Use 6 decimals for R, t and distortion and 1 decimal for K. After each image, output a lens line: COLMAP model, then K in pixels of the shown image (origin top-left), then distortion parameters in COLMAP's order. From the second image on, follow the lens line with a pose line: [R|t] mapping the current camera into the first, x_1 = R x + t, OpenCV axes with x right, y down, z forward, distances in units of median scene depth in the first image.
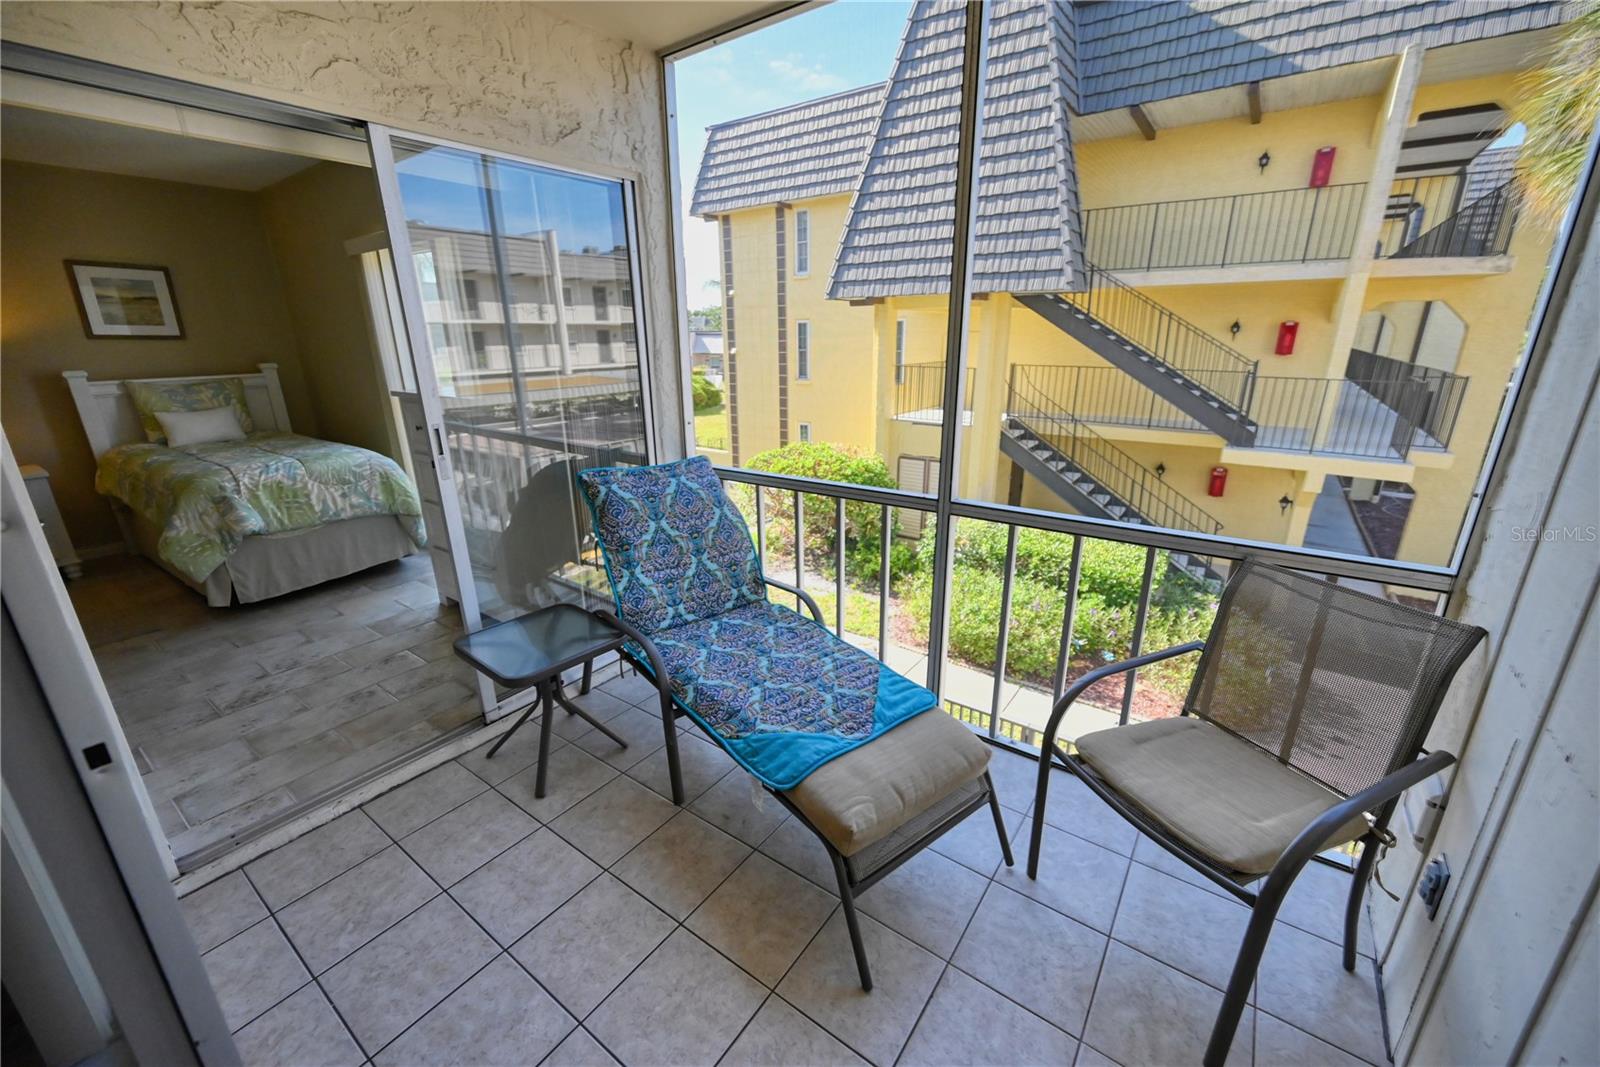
lens RADIAL K [[628.3, 0, 801.6], [0, 628.3, 533.5], [0, 0, 1]] dist [-0.000414, 0.000008]
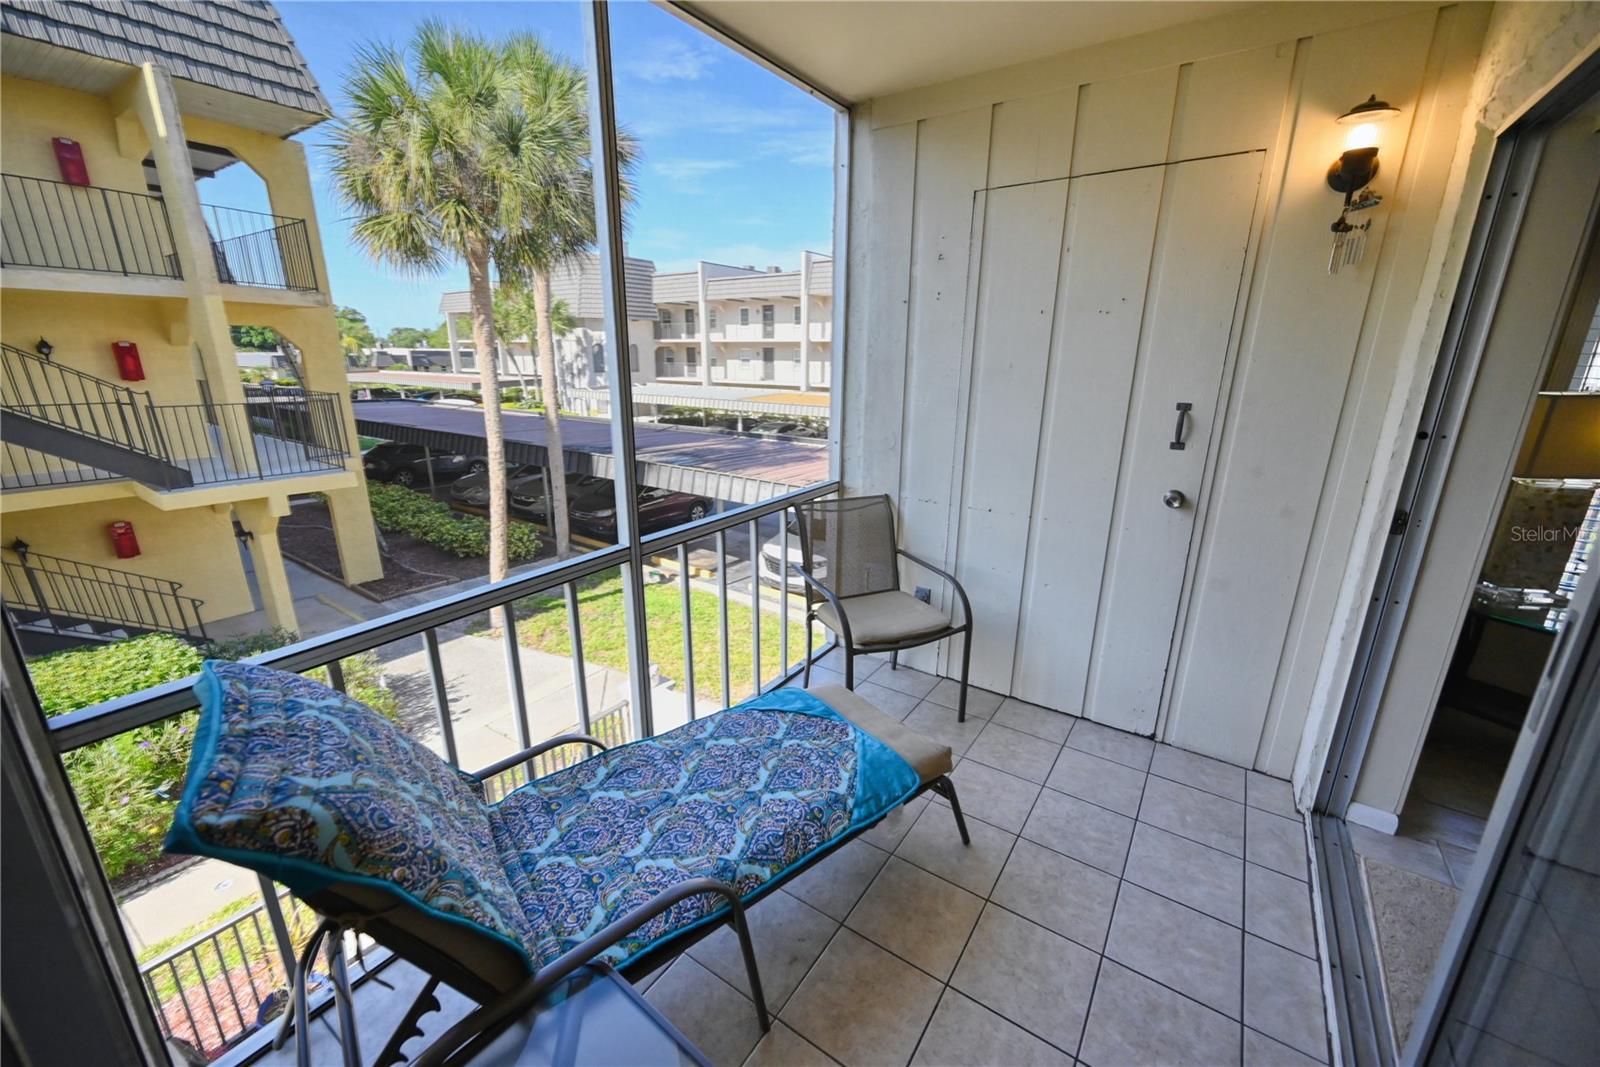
lens RADIAL K [[628.3, 0, 801.6], [0, 628.3, 533.5], [0, 0, 1]] dist [-0.000414, 0.000008]
pose [[-0.022091, -0.271027, 0.962318, -0.179382], [0.297559, 0.917148, 0.265136, -0.064355], [-0.954448, 0.292204, 0.060386, 0.184759]]
